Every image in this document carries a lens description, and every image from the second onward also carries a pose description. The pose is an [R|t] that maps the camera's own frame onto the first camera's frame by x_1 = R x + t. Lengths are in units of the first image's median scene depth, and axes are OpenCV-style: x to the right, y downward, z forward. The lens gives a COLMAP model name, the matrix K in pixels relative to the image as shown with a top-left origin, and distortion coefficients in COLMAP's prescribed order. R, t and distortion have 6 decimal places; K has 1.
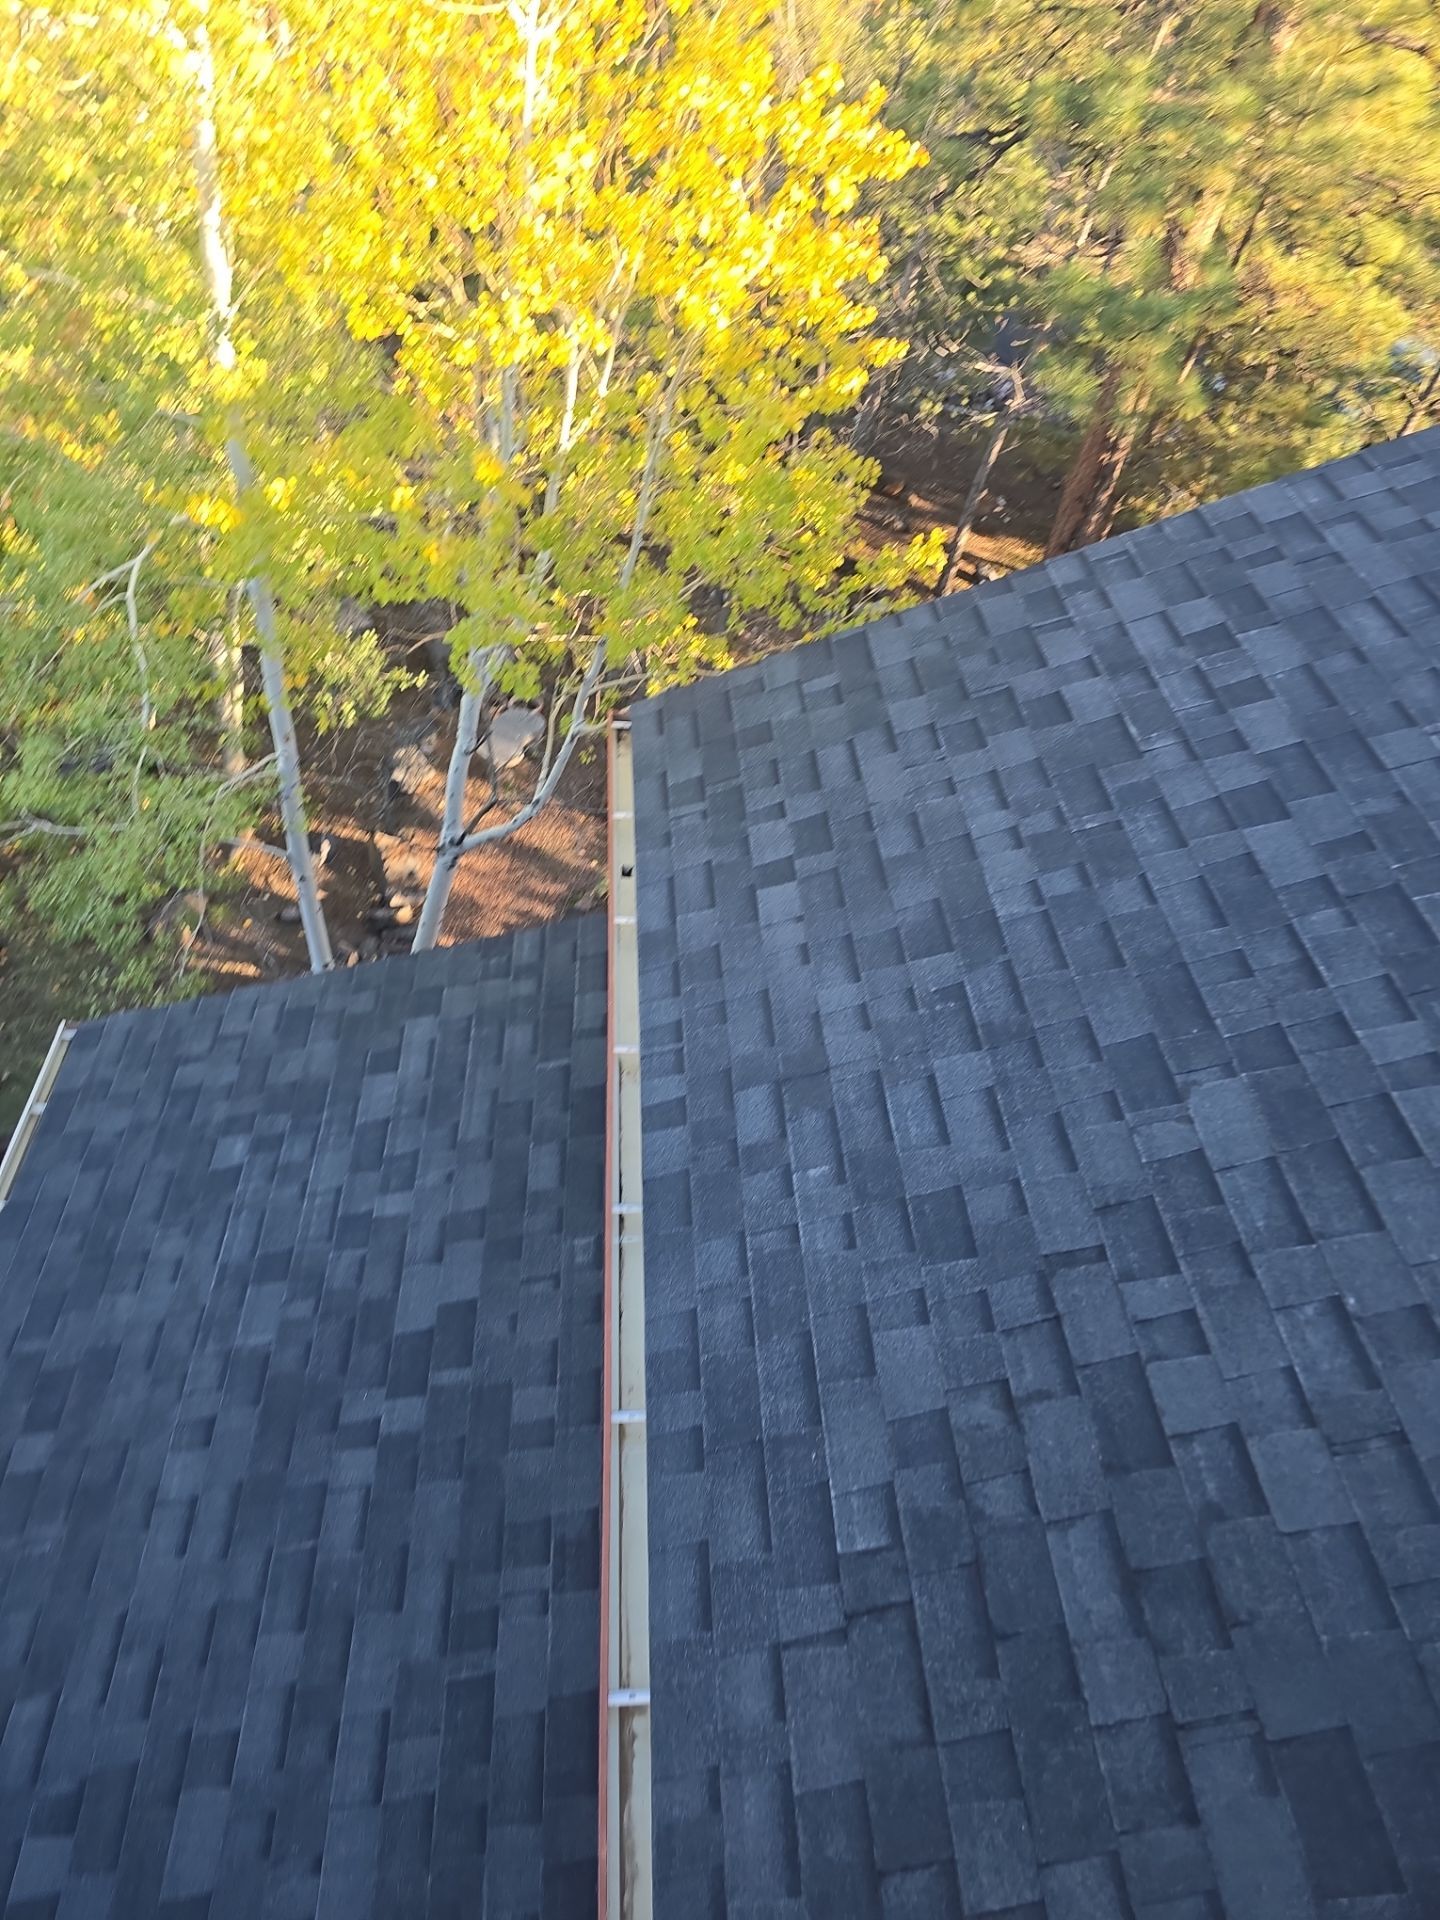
lens RADIAL K [[1287.0, 0, 732.3], [0, 1287.0, 942.7], [0, 0, 1]] dist [0.068176, -0.054929]
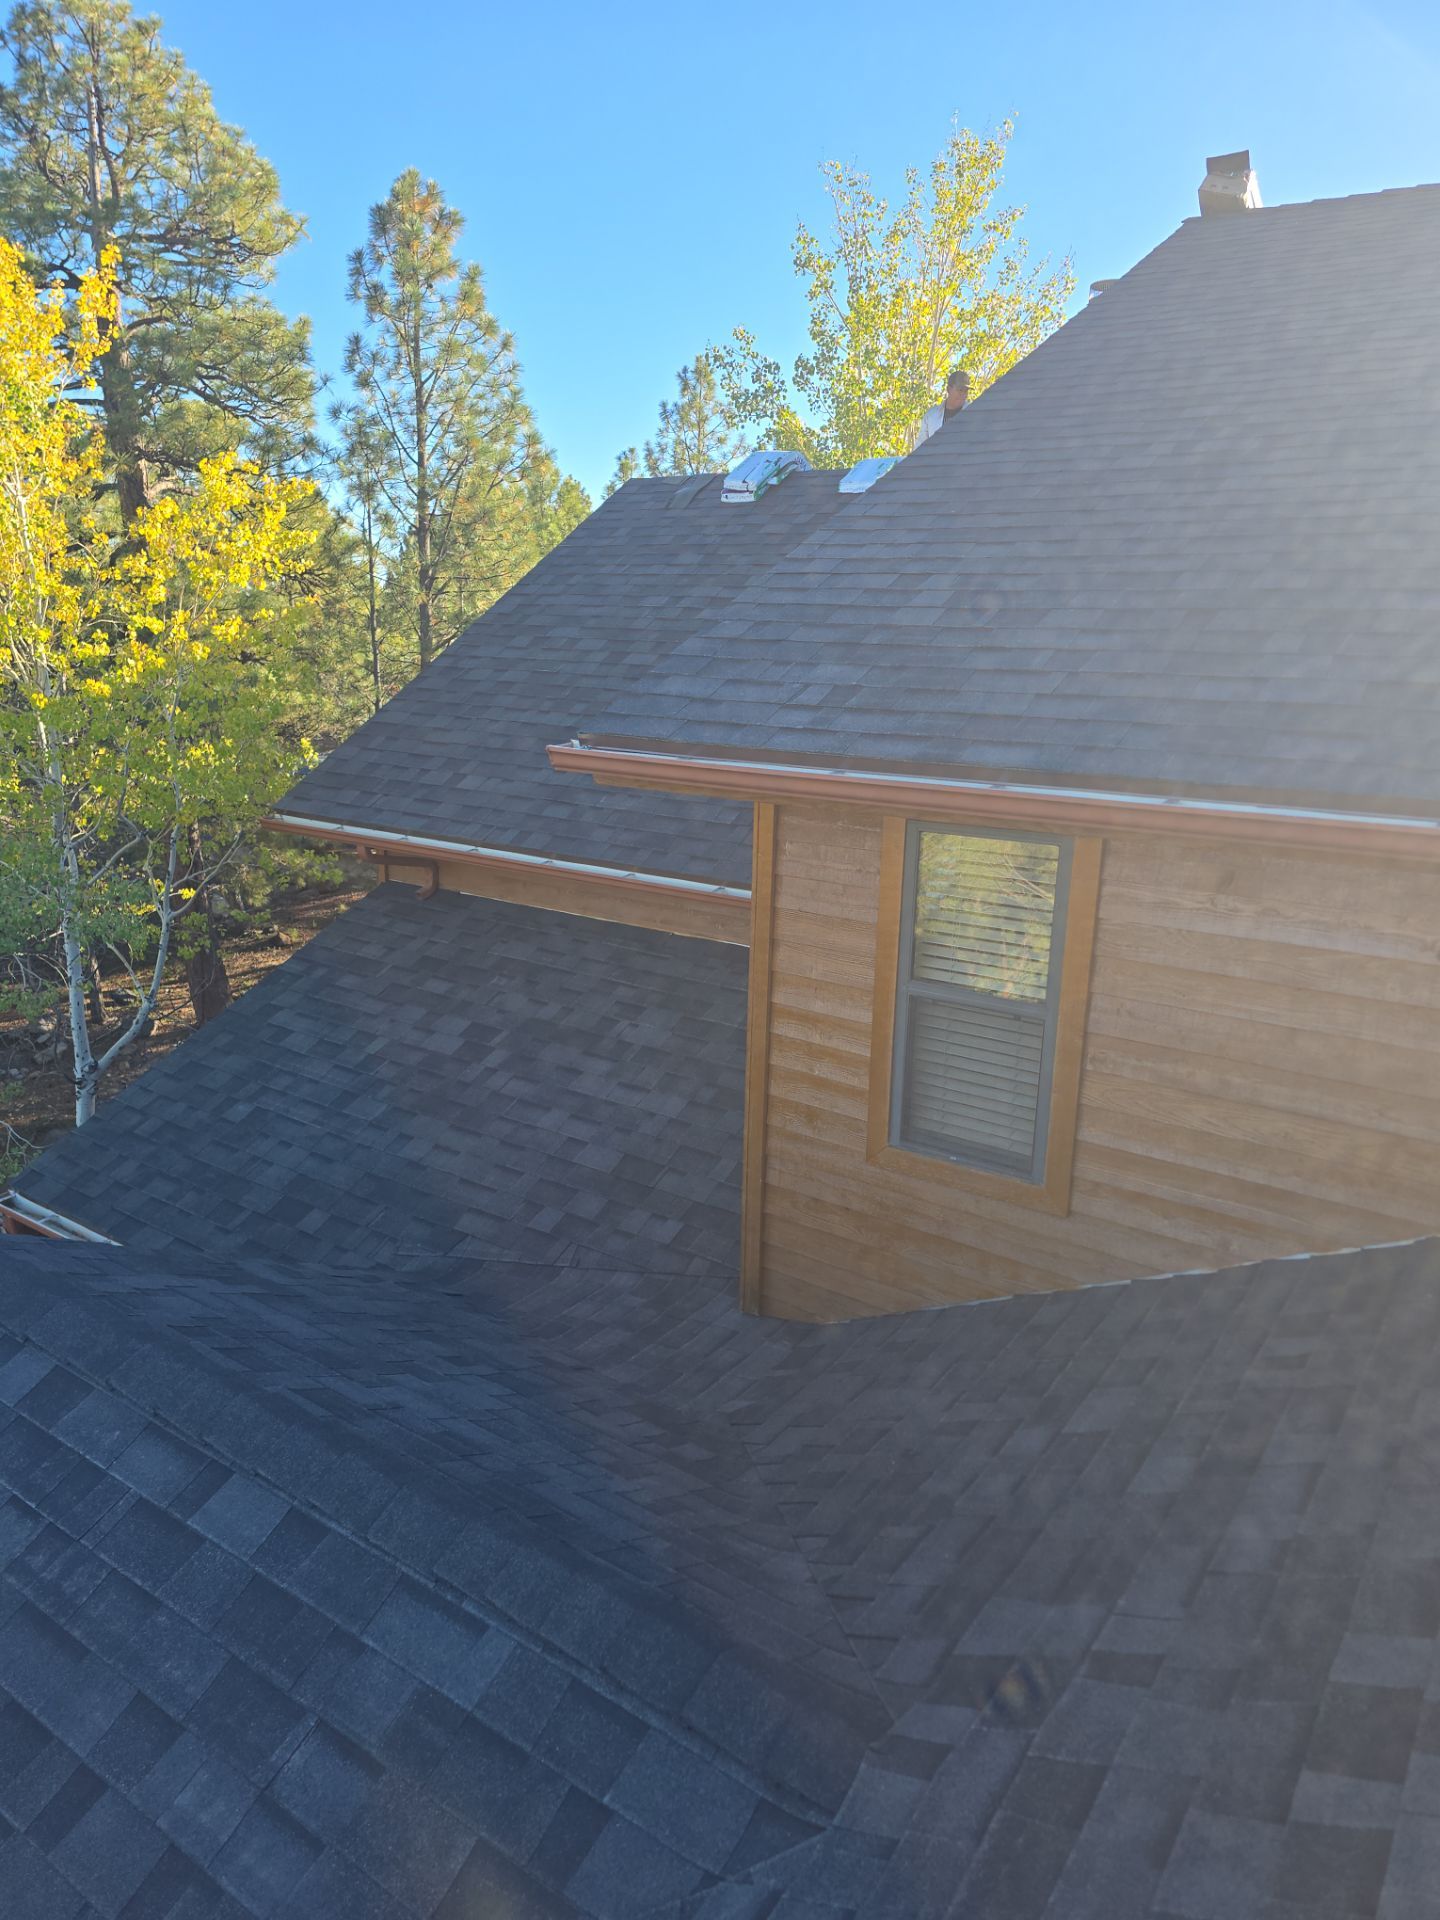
lens RADIAL K [[1287.0, 0, 732.1], [0, 1287.0, 951.3], [0, 0, 1]] dist [0.068176, -0.054929]
pose [[0.605838, -0.398093, 0.688827, -1.243415], [0.620121, 0.778686, -0.095384, 0.634280], [-0.498408, 0.484943, 0.718623, -0.503531]]
